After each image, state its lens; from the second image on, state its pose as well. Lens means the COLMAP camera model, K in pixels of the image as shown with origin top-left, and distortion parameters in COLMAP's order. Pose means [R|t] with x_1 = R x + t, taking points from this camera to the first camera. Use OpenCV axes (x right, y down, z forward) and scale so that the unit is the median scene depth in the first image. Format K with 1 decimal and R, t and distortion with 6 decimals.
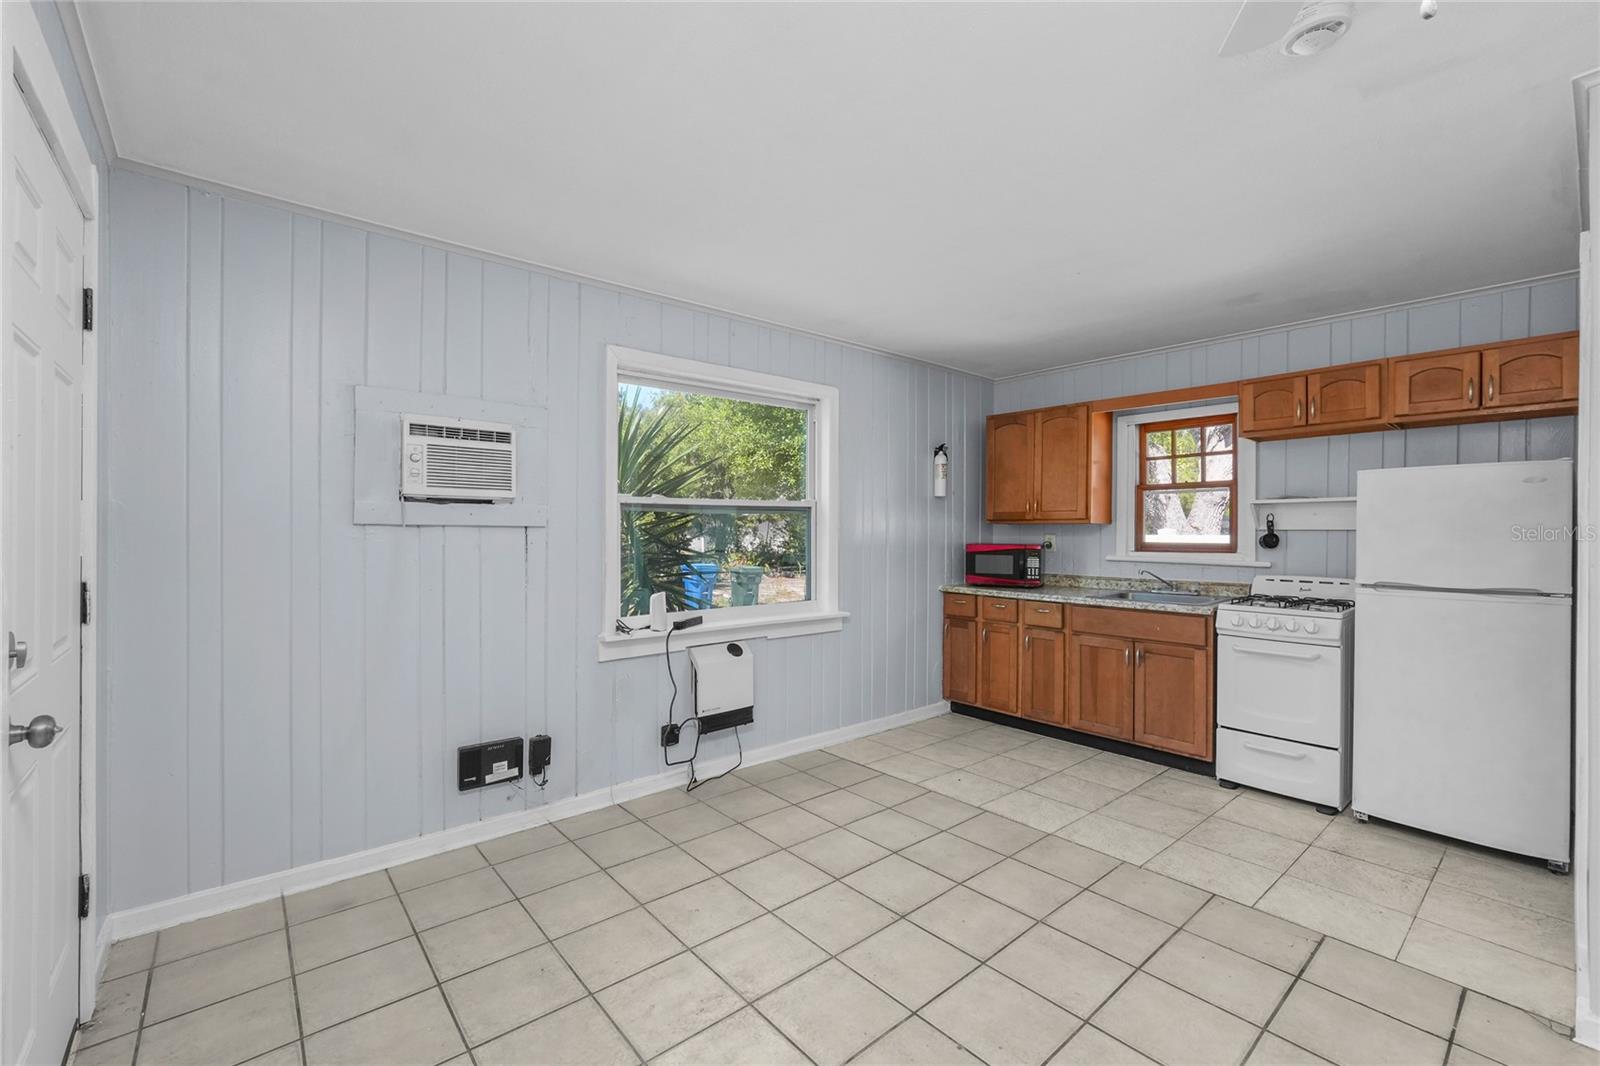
lens RADIAL K [[670.3, 0, 797.5], [0, 670.3, 535.0], [0, 0, 1]] dist [-0.004433, 0.000573]
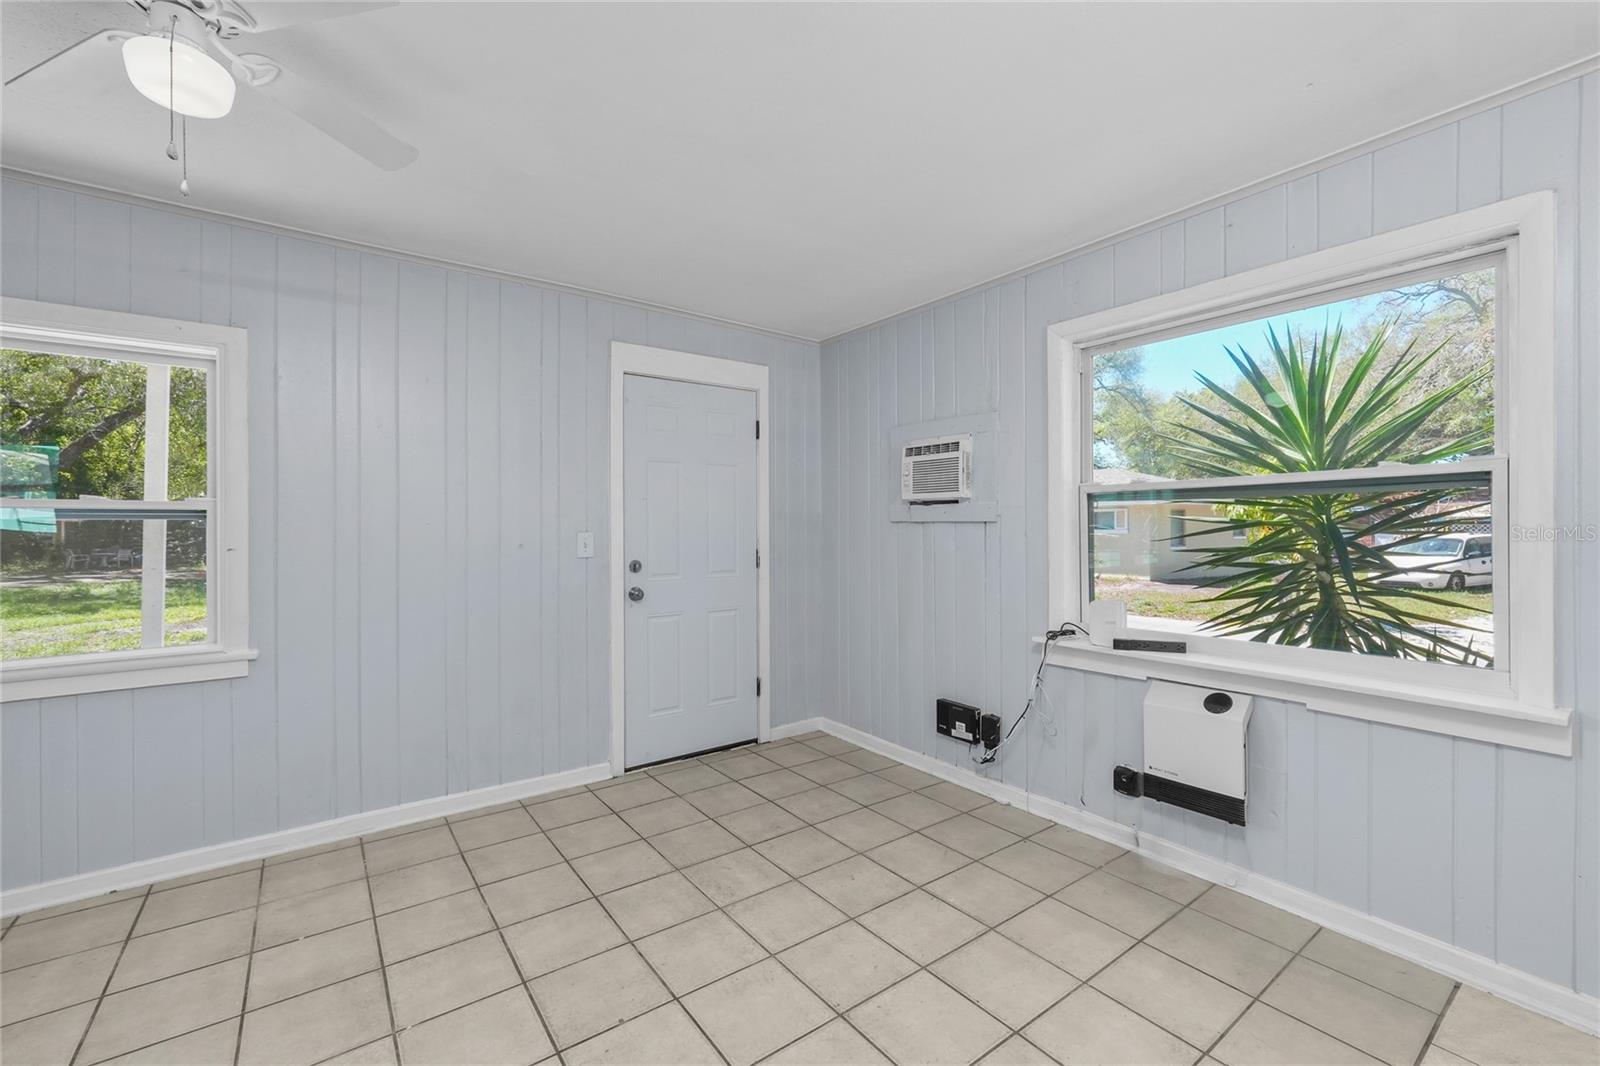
lens RADIAL K [[670.3, 0, 797.5], [0, 670.3, 535.0], [0, 0, 1]] dist [-0.004433, 0.000573]
pose [[-0.067892, 0.008200, -0.997659, 0.599694], [0.000829, 0.999966, 0.008163, 0.000076], [0.997692, -0.000273, -0.067896, 0.639262]]
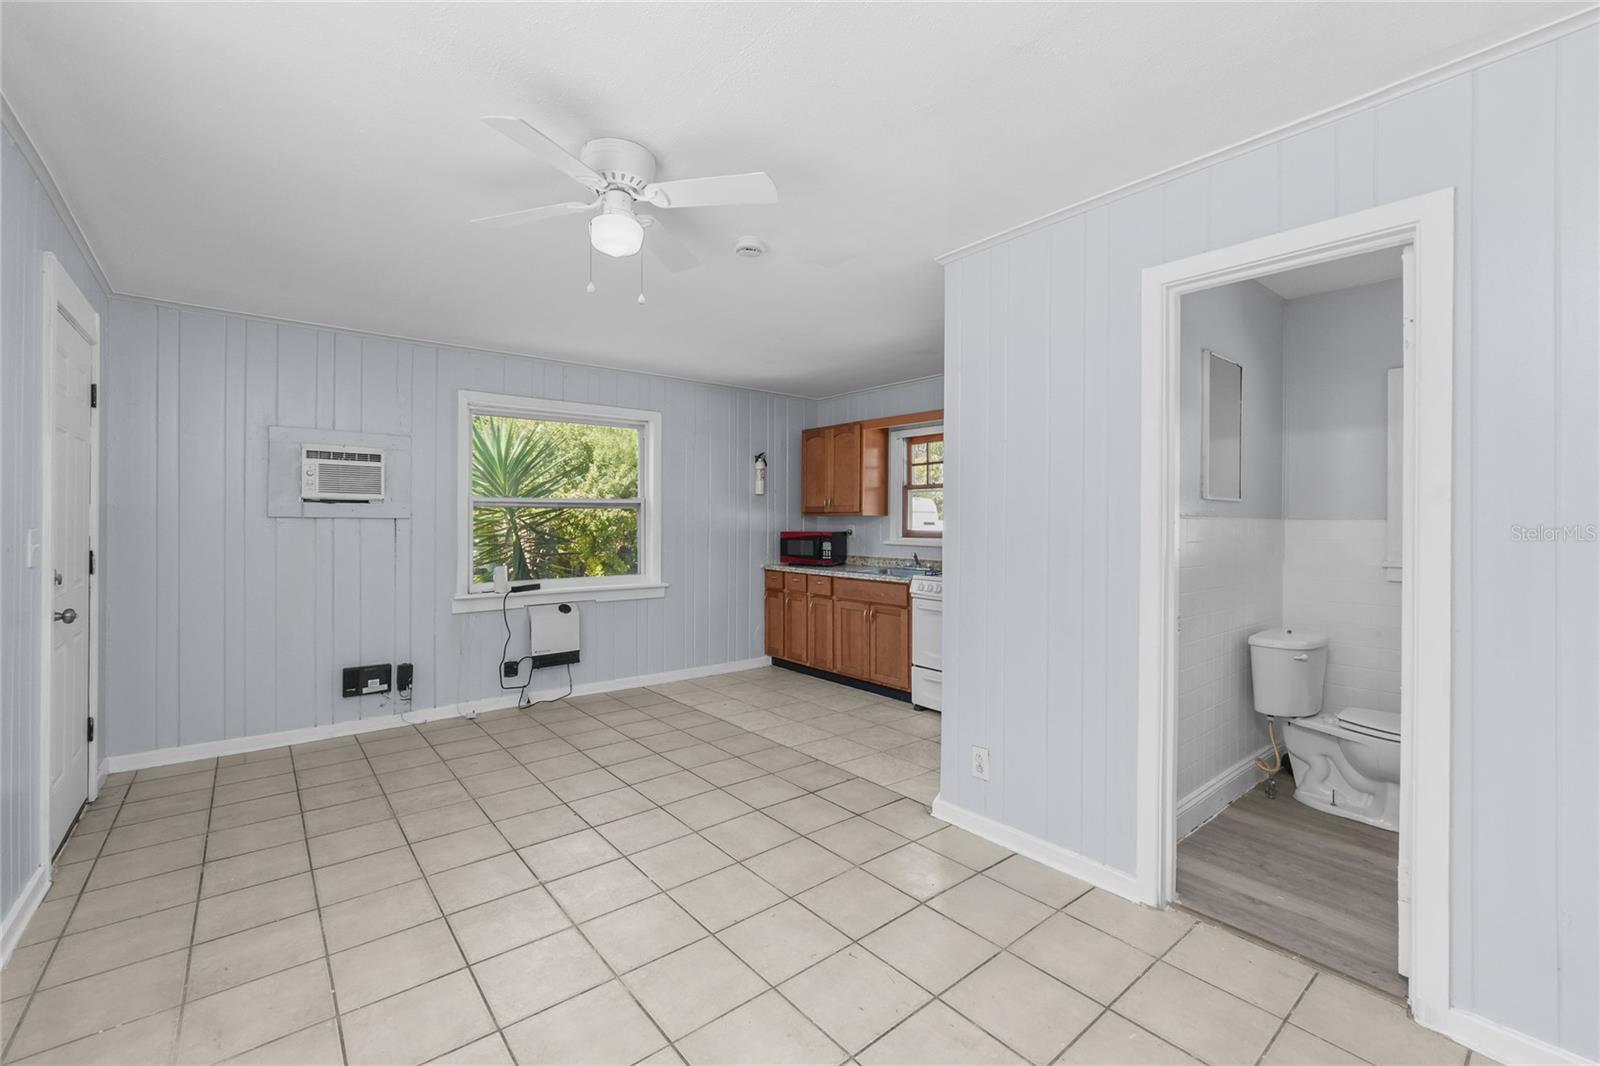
lens RADIAL K [[675.6, 0, 793.2], [0, 675.6, 523.4], [0, 0, 1]] dist [0.001497, 0.000130]
pose [[0.999723, -0.000193, -0.023541, 0.408394], [0.000143, 0.999998, -0.002121, 0.000838], [0.023541, 0.002117, 0.999721, -0.367611]]
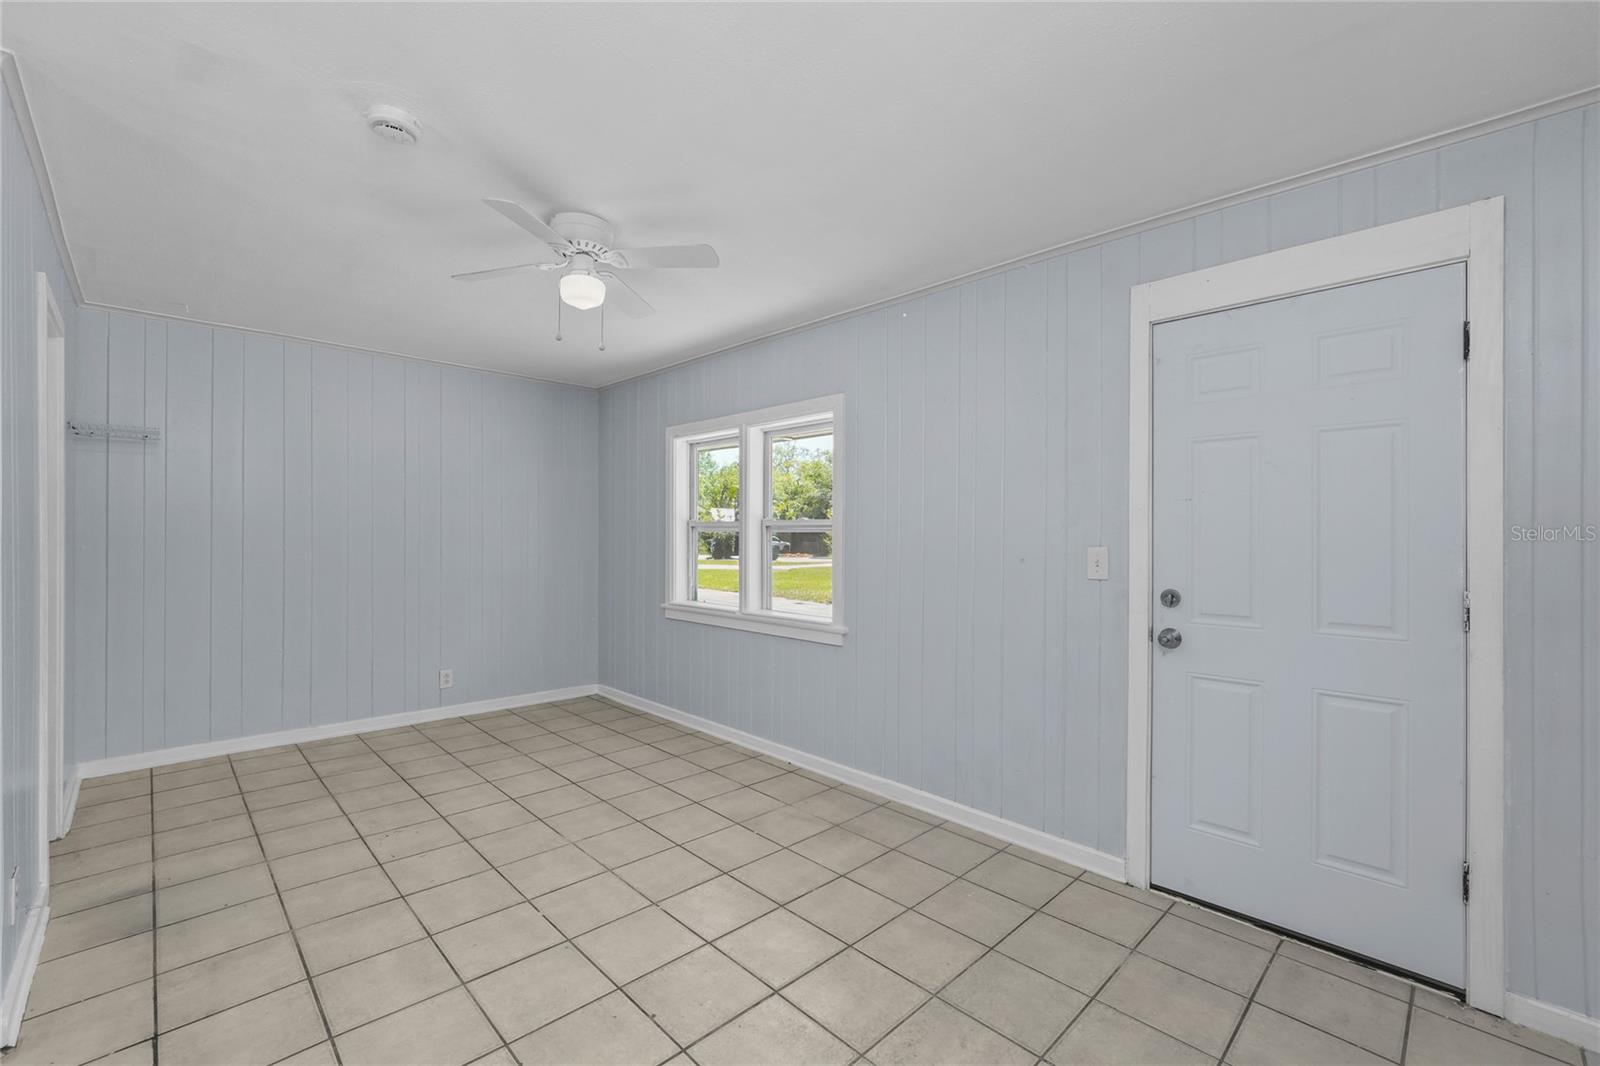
lens RADIAL K [[670.3, 0, 797.5], [0, 670.3, 535.0], [0, 0, 1]] dist [-0.004433, 0.000573]
pose [[-0.997315, -0.014269, -0.071831, 0.047484], [-0.014112, 0.999897, -0.002701, -0.002330], [0.071862, -0.001680, -0.997413, 0.991438]]
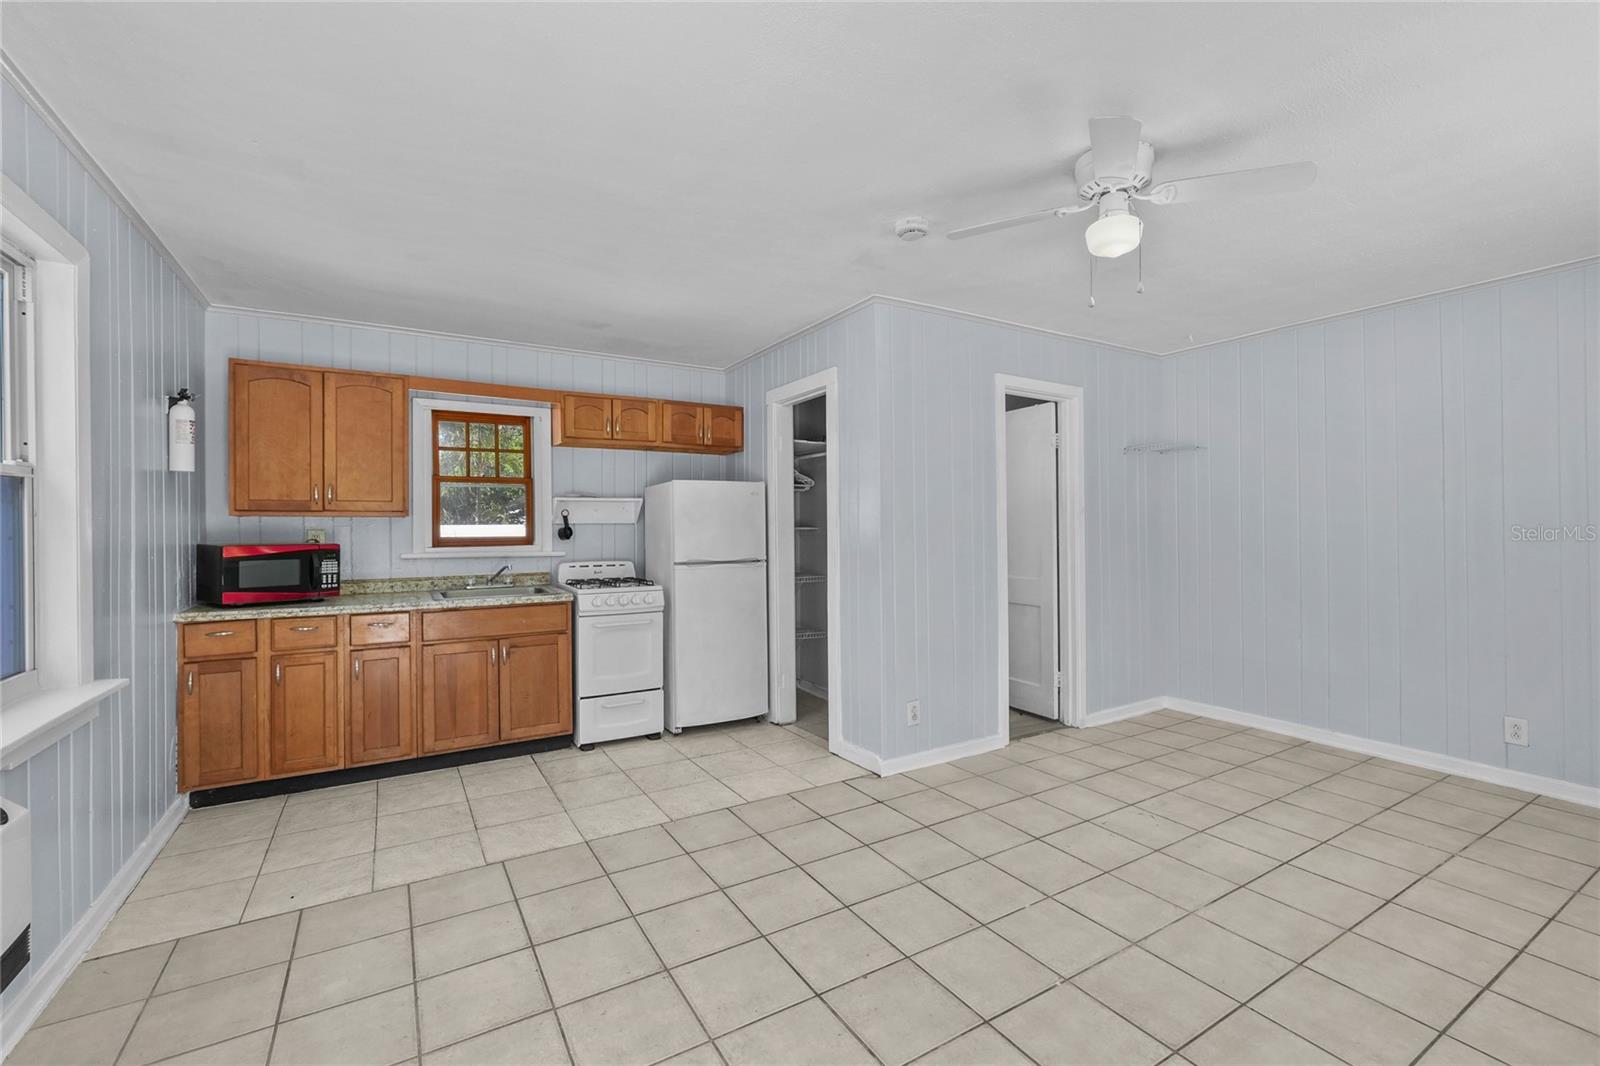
lens RADIAL K [[695.5, 0, 803.0], [0, 695.5, 533.1], [0, 0, 1]] dist [-0.004441, 0.000531]
pose [[0.161288, -0.015586, 0.986784, -0.445185], [0.009464, 0.999854, 0.014246, -0.005163], [-0.986862, 0.007041, 0.161412, 0.429985]]
